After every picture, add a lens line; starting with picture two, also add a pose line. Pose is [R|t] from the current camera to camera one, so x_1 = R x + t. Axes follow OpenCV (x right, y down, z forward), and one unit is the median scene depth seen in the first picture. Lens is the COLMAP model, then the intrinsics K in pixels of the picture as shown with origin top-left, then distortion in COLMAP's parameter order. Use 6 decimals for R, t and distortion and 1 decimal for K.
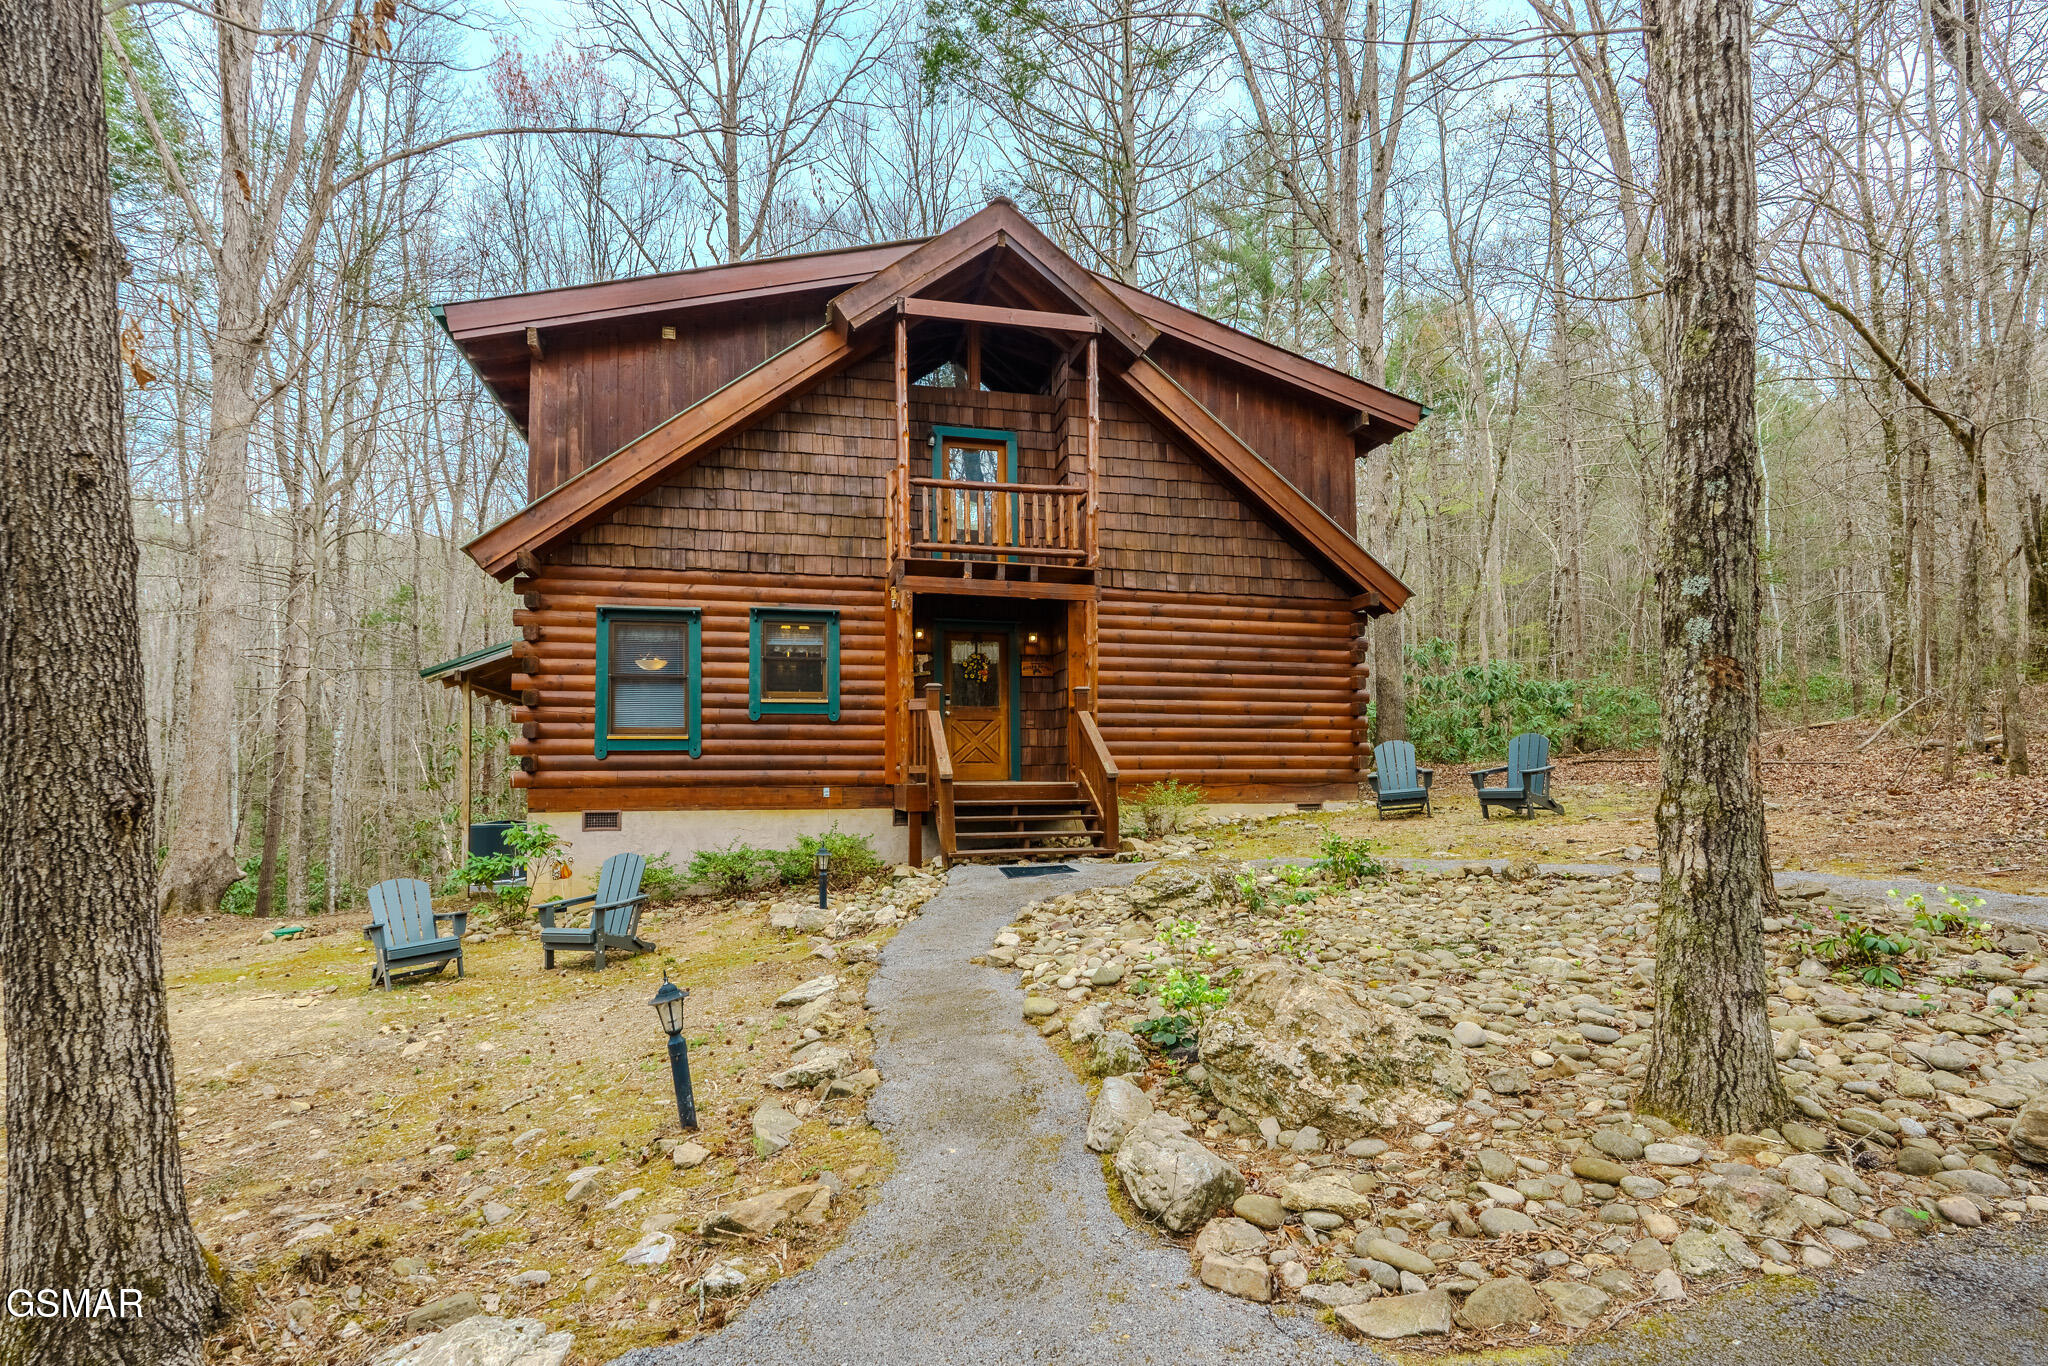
lens RADIAL K [[970.1, 0, 997.1], [0, 970.1, 719.6], [0, 0, 1]] dist [-0.019076, -0.000112]
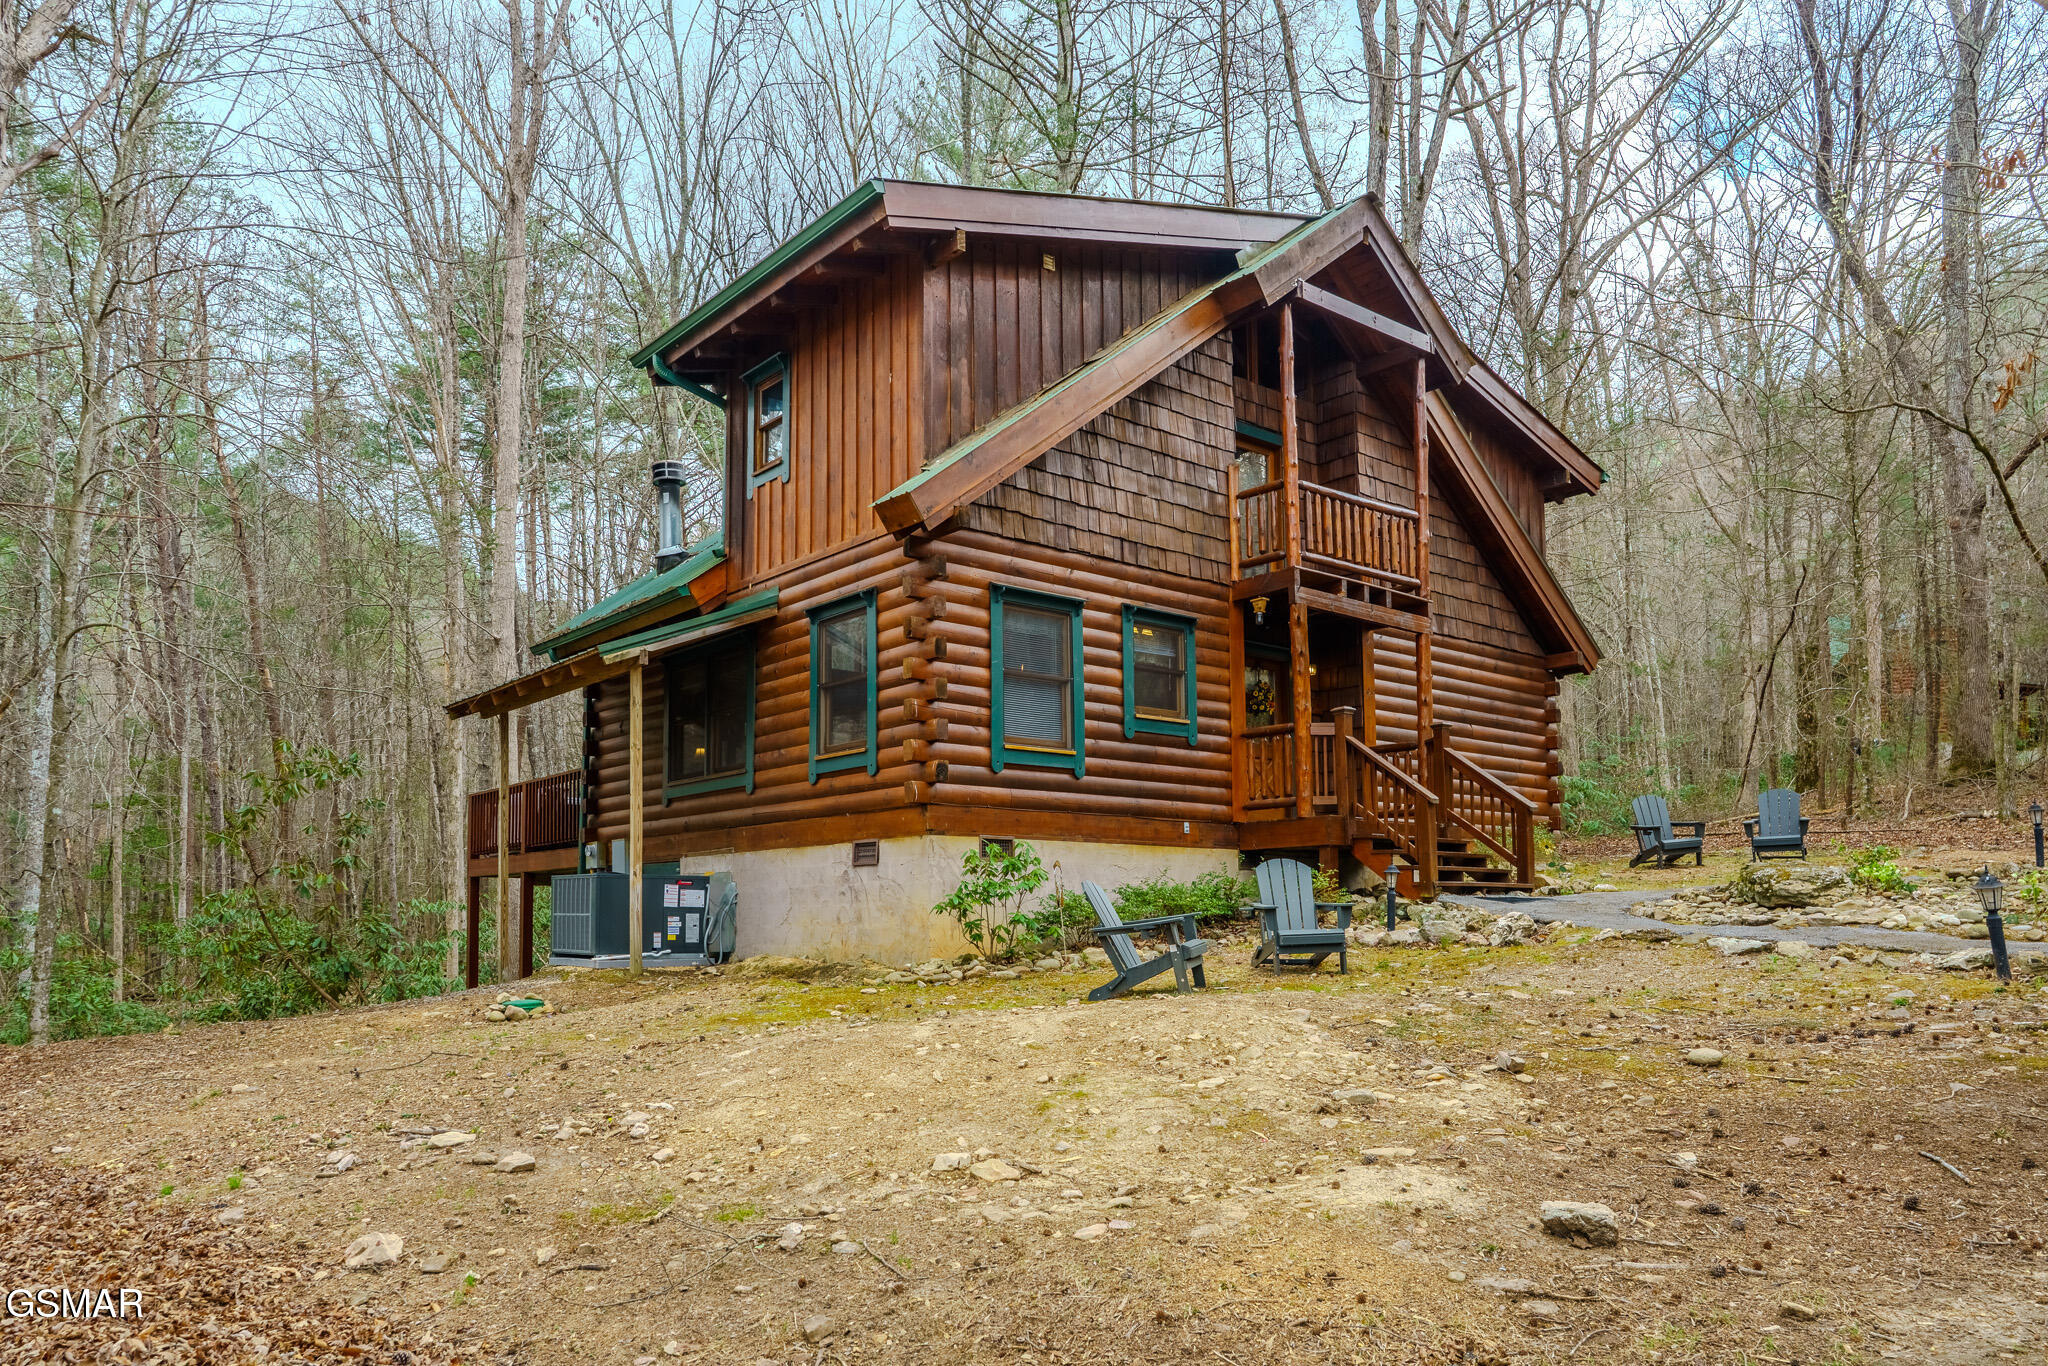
lens RADIAL K [[1412.3, 0, 1021.1], [0, 1412.3, 751.1], [0, 0, 1]] dist [0.051696, 0.000393]
pose [[0.897849, 0.056042, 0.436722, -0.854878], [-0.030311, 0.997381, -0.065672, 0.093991], [-0.439258, 0.045726, 0.897196, -0.056552]]
